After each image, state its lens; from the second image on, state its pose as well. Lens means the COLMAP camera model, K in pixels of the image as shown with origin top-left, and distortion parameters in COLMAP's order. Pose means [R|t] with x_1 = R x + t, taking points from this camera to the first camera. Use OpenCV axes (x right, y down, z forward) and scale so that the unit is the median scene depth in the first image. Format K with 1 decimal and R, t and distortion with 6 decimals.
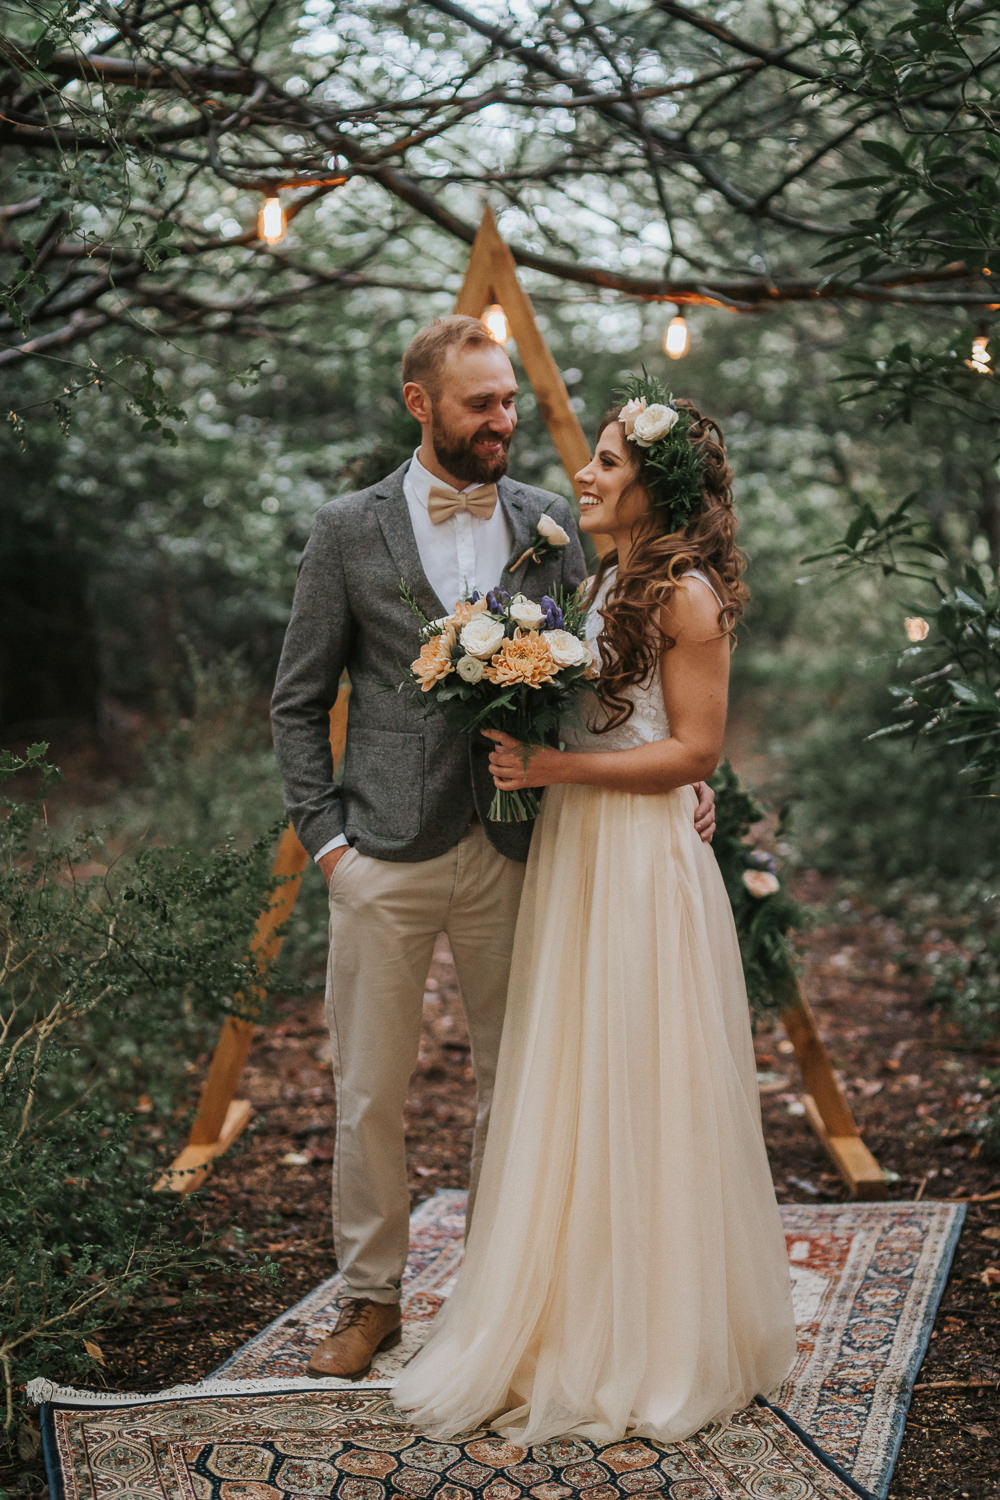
lens RADIAL K [[2324.3, 0, 500.0], [0, 2324.3, 750.0], [0, 0, 1]] dist [-0.114074, 0.032286]
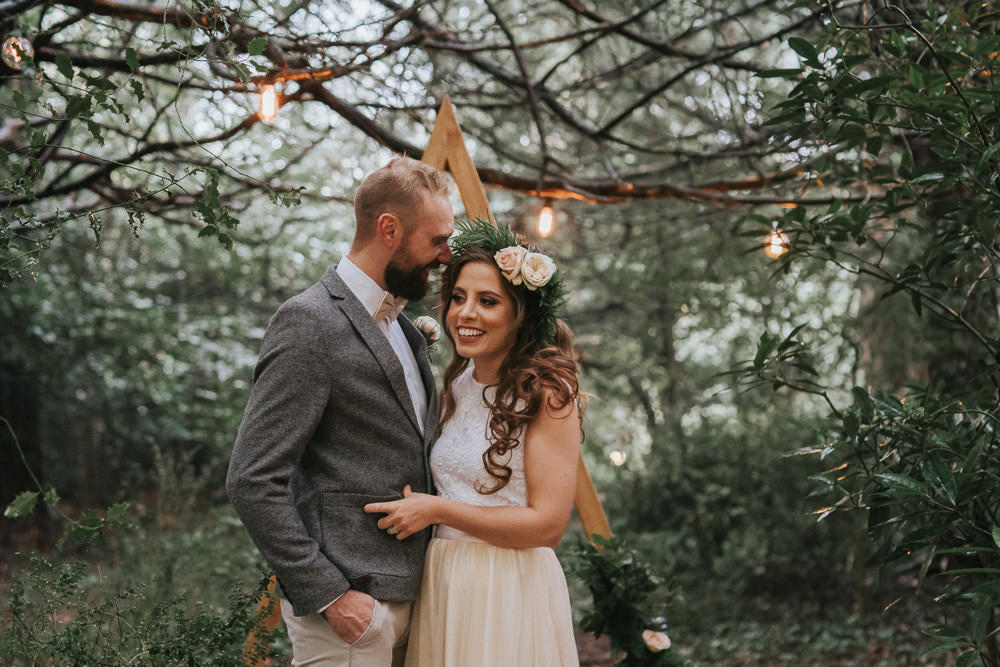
lens RADIAL K [[1532.6, 0, 503.1], [0, 1532.6, 319.1], [0, 0, 1]] dist [-0.077723, -0.042958]
pose [[0.990721, 0.036435, 0.130939, -0.077875], [-0.017205, 0.989268, -0.145095, 0.006790], [-0.134820, 0.141496, 0.980715, 0.180981]]
